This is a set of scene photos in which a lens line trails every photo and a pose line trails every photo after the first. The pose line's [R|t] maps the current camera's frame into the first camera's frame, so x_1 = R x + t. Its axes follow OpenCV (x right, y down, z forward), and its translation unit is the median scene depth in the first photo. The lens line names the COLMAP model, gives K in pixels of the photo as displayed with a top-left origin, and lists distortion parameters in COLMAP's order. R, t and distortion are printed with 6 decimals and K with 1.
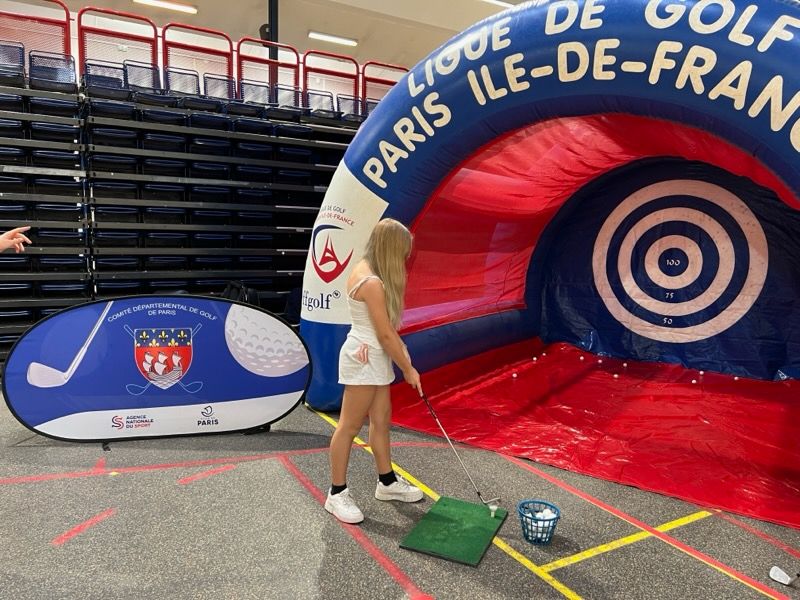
lens RADIAL K [[602.5, 0, 400.2], [0, 602.5, 309.3], [0, 0, 1]] dist [0.056884, -0.055312]
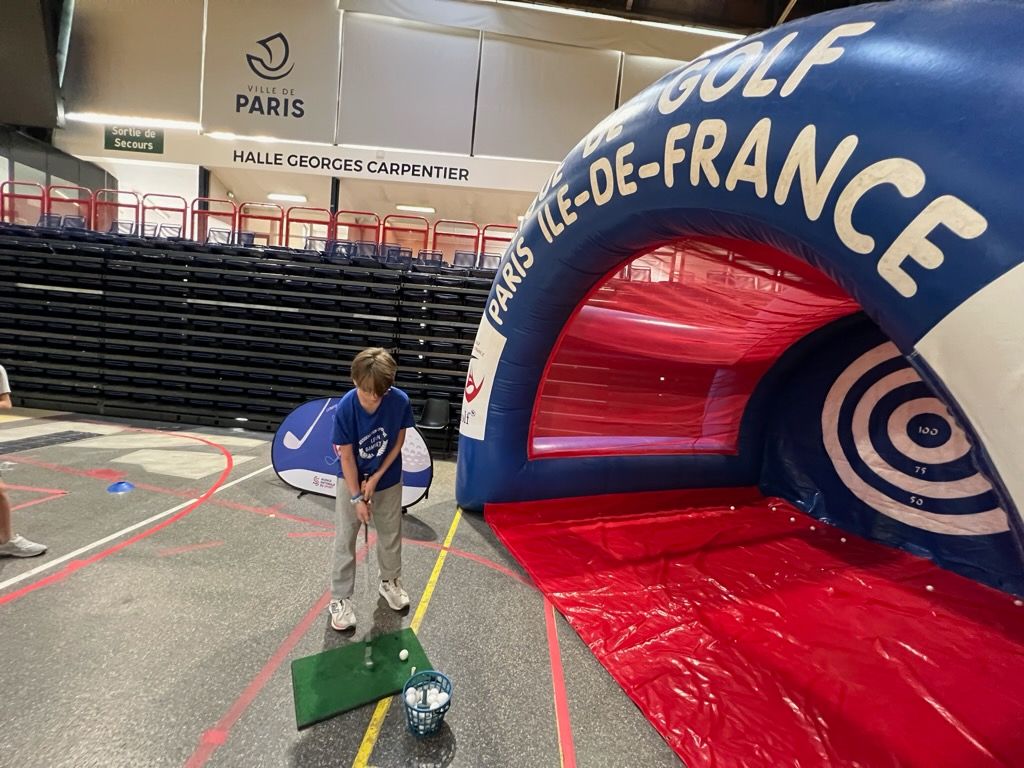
lens RADIAL K [[409.6, 0, 509.3], [0, 409.6, 384.0], [0, 0, 1]] dist [0.000475, -0.000066]
pose [[0.846048, 0.086773, -0.525998, 0.413450], [-0.136380, 0.989061, -0.056198, -0.050396], [0.515368, 0.119281, 0.848627, 0.373078]]
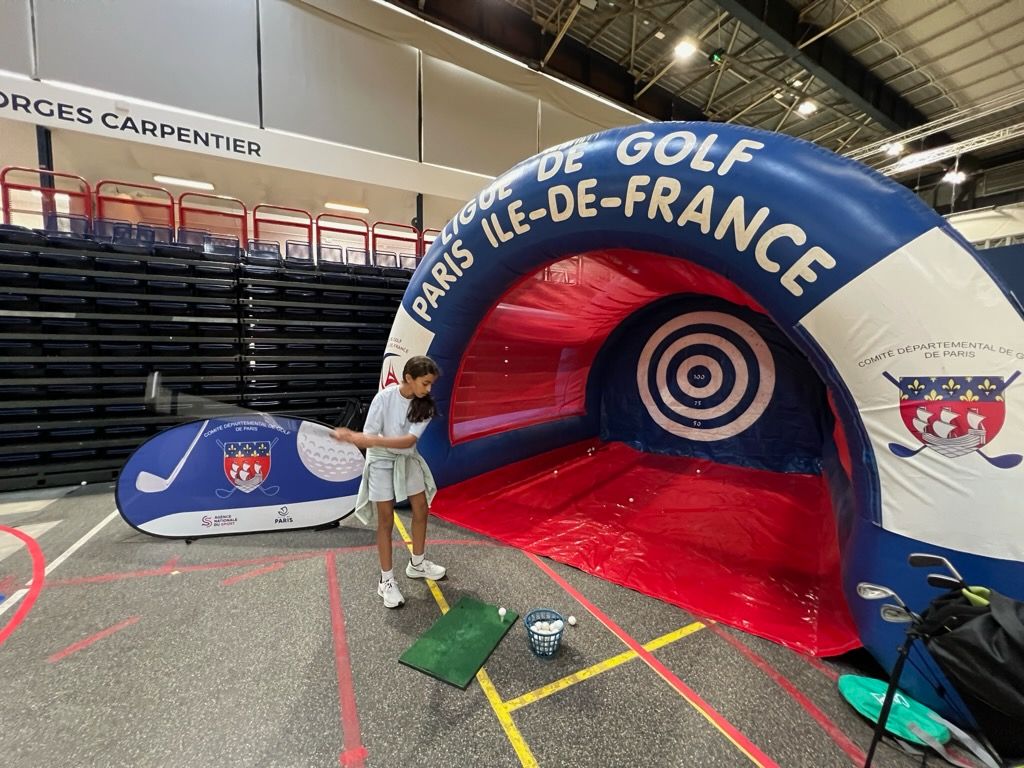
lens RADIAL K [[409.6, 0, 510.5], [0, 409.6, 383.7], [0, 0, 1]] dist [0.000475, -0.000066]
pose [[0.997500, -0.020734, -0.067555, 0.190523], [0.016266, 0.997685, -0.066033, -0.021915], [0.068768, 0.064769, 0.995528, 0.215321]]
